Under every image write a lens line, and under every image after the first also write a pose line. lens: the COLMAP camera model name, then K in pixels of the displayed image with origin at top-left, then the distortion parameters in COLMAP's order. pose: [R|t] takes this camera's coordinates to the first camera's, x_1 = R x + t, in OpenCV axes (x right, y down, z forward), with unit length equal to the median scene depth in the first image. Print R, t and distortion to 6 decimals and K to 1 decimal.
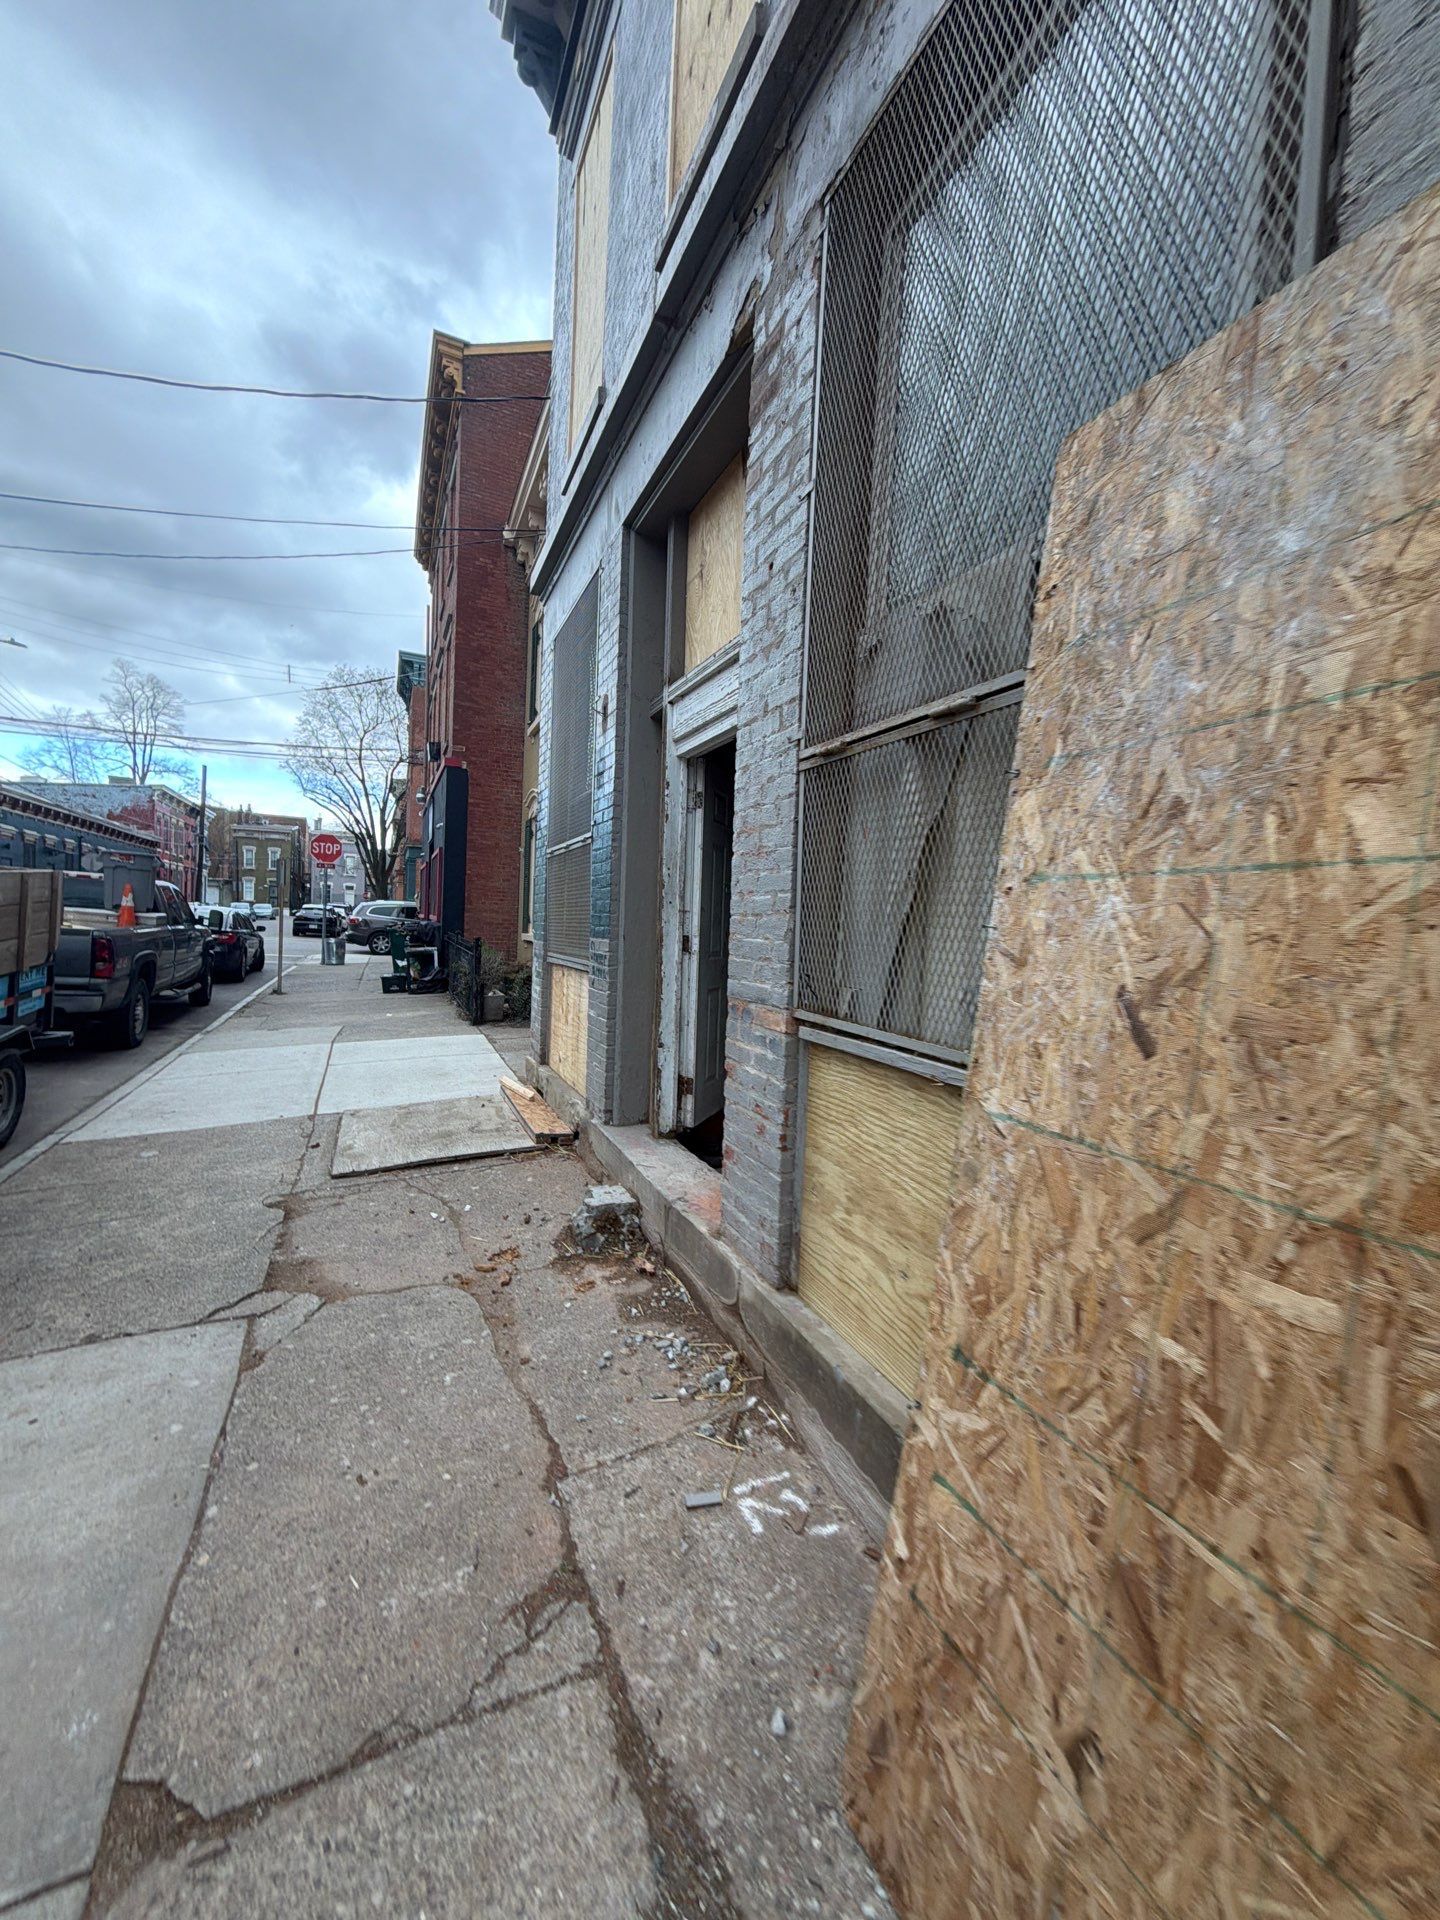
lens RADIAL K [[758.3, 0, 727.0], [0, 758.3, 961.0], [0, 0, 1]] dist [-0.001195, 0.000105]
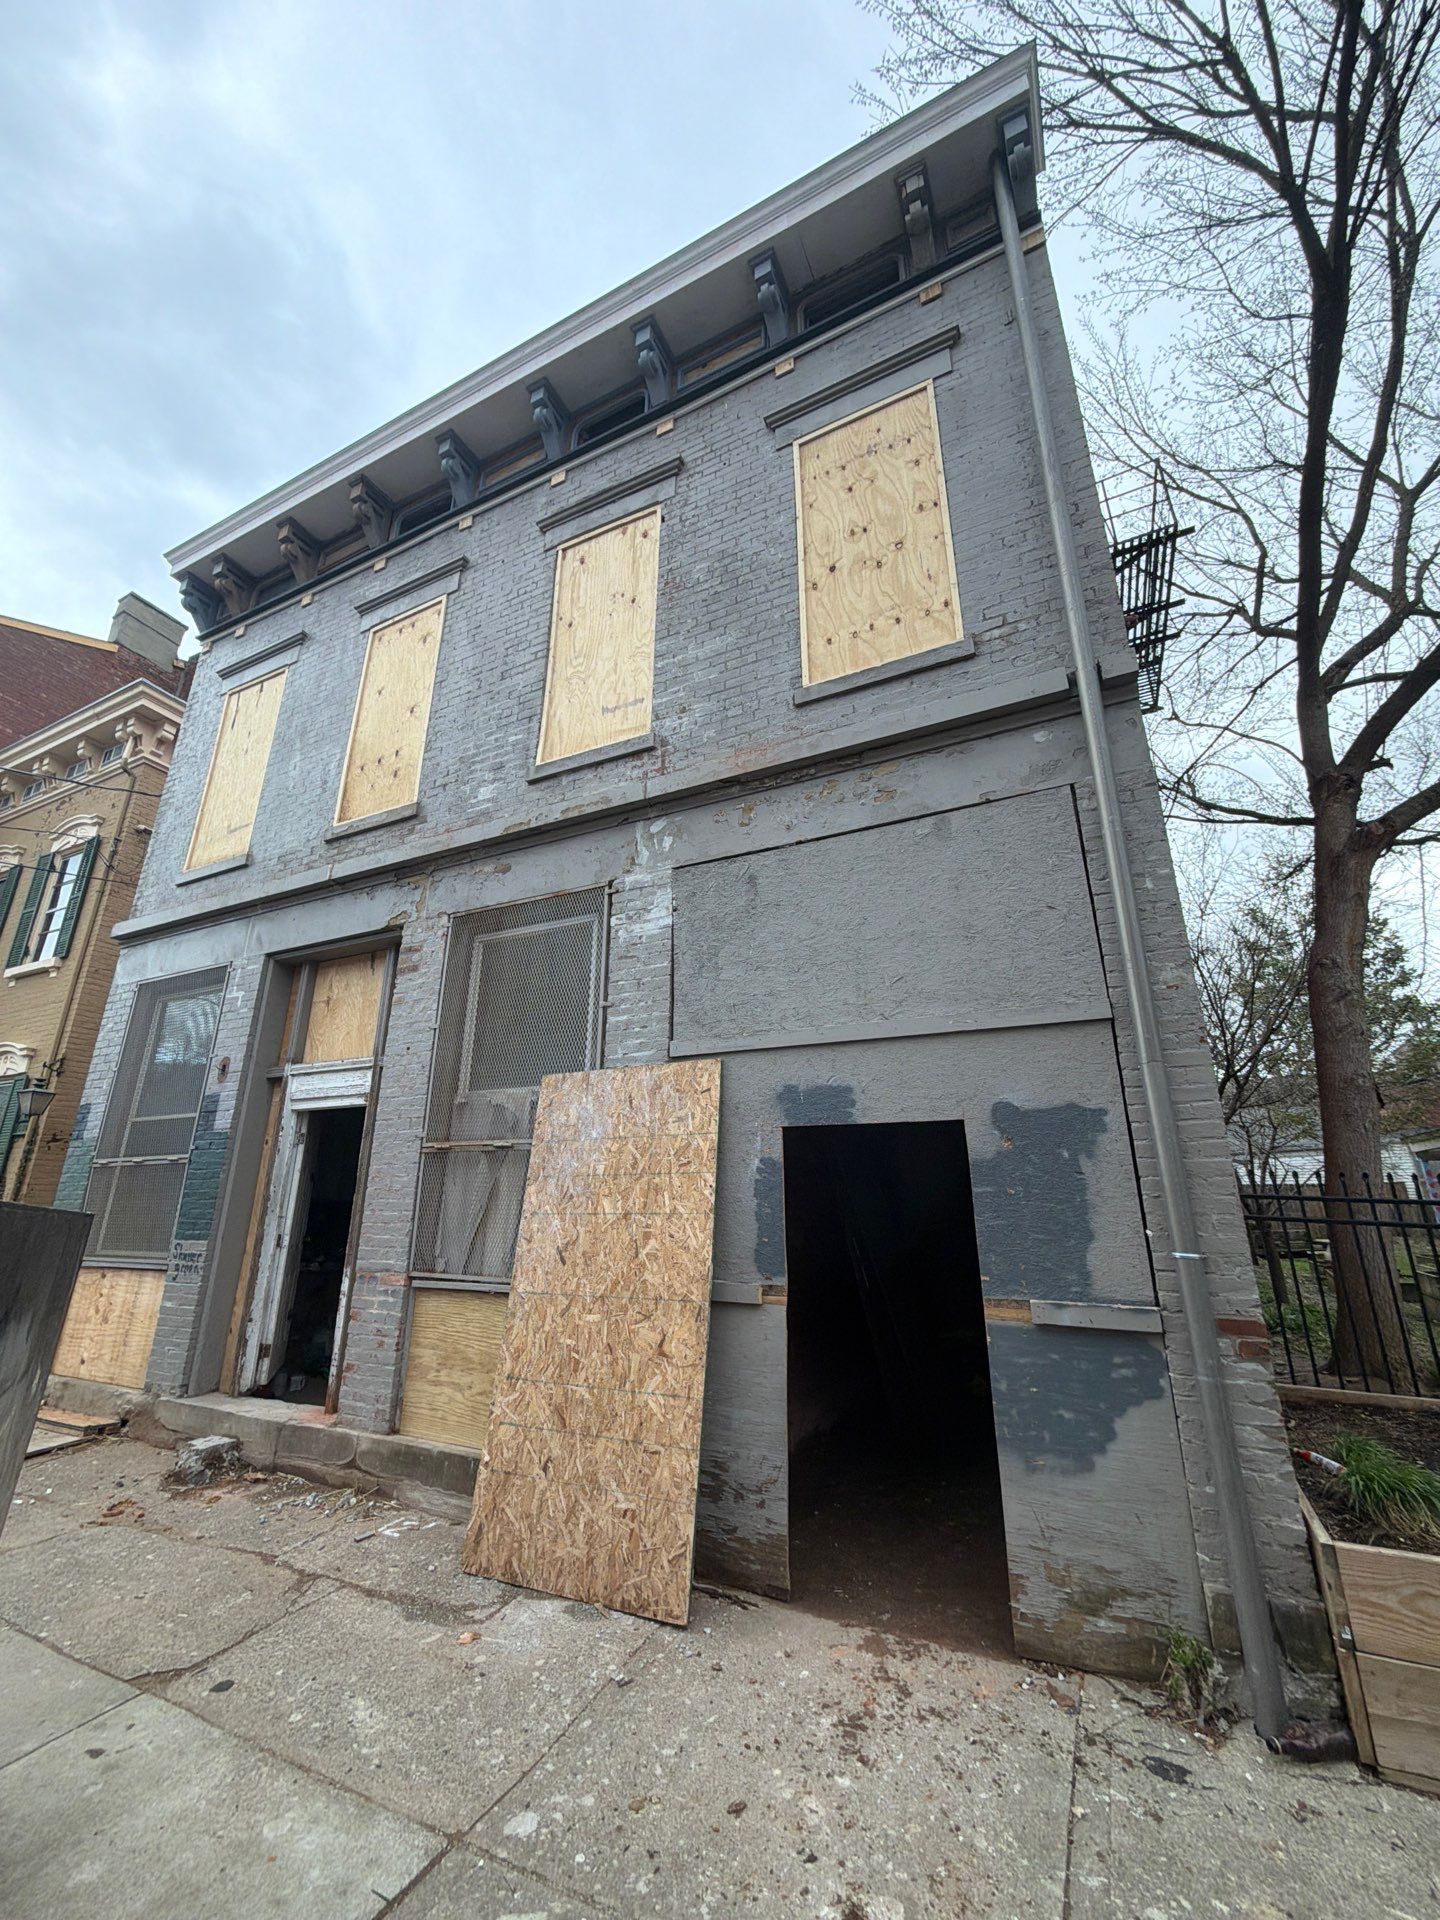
lens RADIAL K [[758.3, 0, 723.3], [0, 758.3, 964.1], [0, 0, 1]] dist [-0.001195, 0.000105]
pose [[0.768108, 0.160282, 0.619935, -0.453970], [0.058698, 0.946463, -0.317432, -0.015674], [-0.637624, 0.280211, 0.717578, -0.844289]]
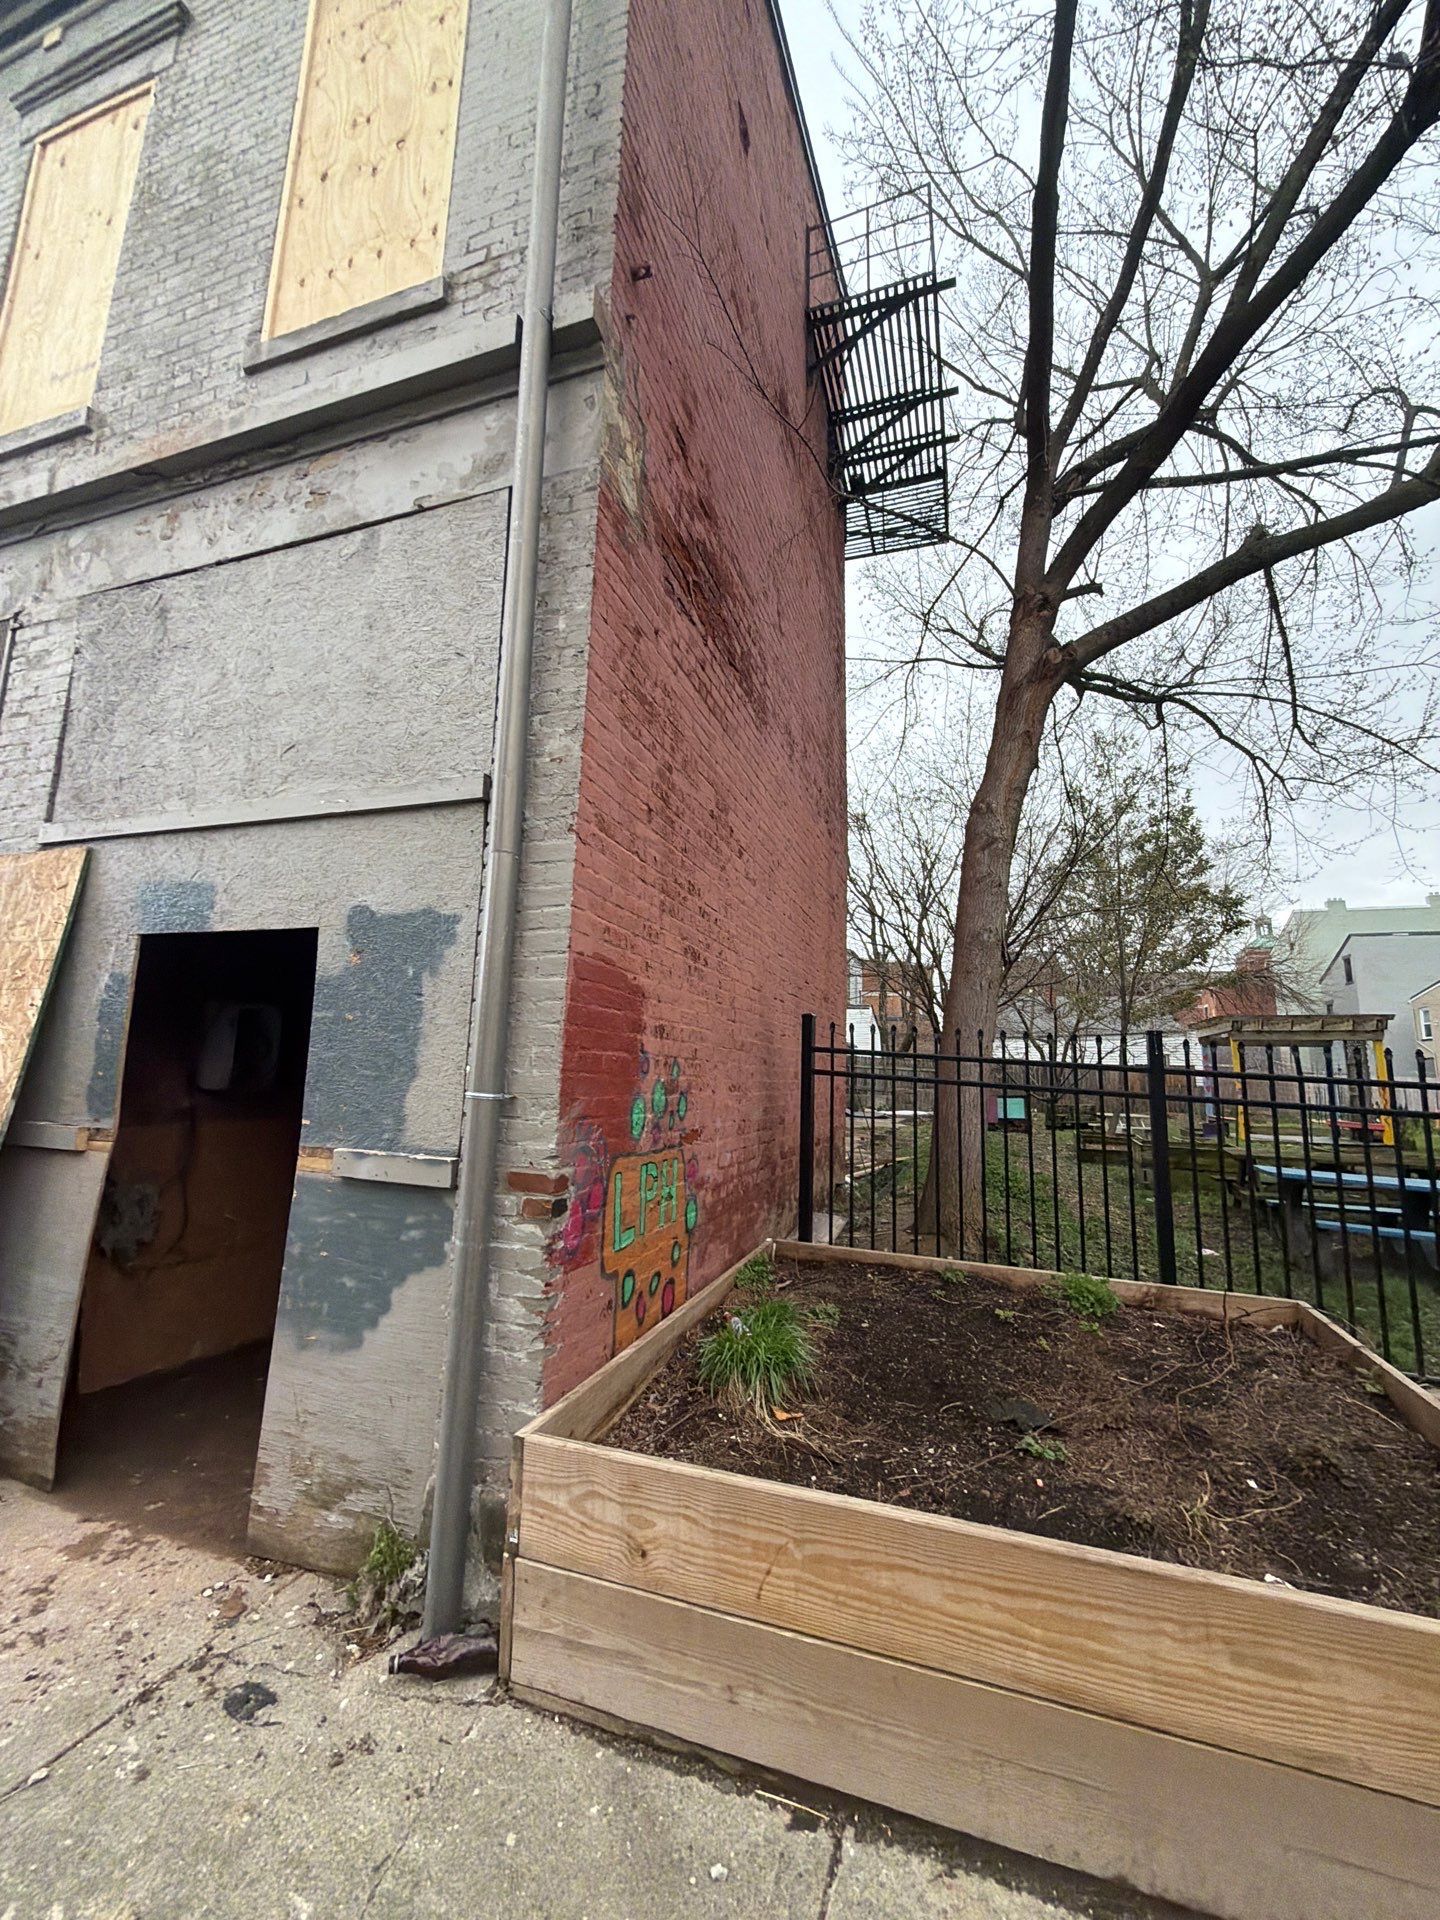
lens RADIAL K [[758.3, 0, 723.0], [0, 758.3, 964.1], [0, 0, 1]] dist [-0.001195, 0.000105]
pose [[0.682951, 0.087849, 0.725162, 0.190381], [0.034901, 0.987684, -0.152522, 0.050785], [-0.729629, 0.129474, 0.671474, -1.092017]]
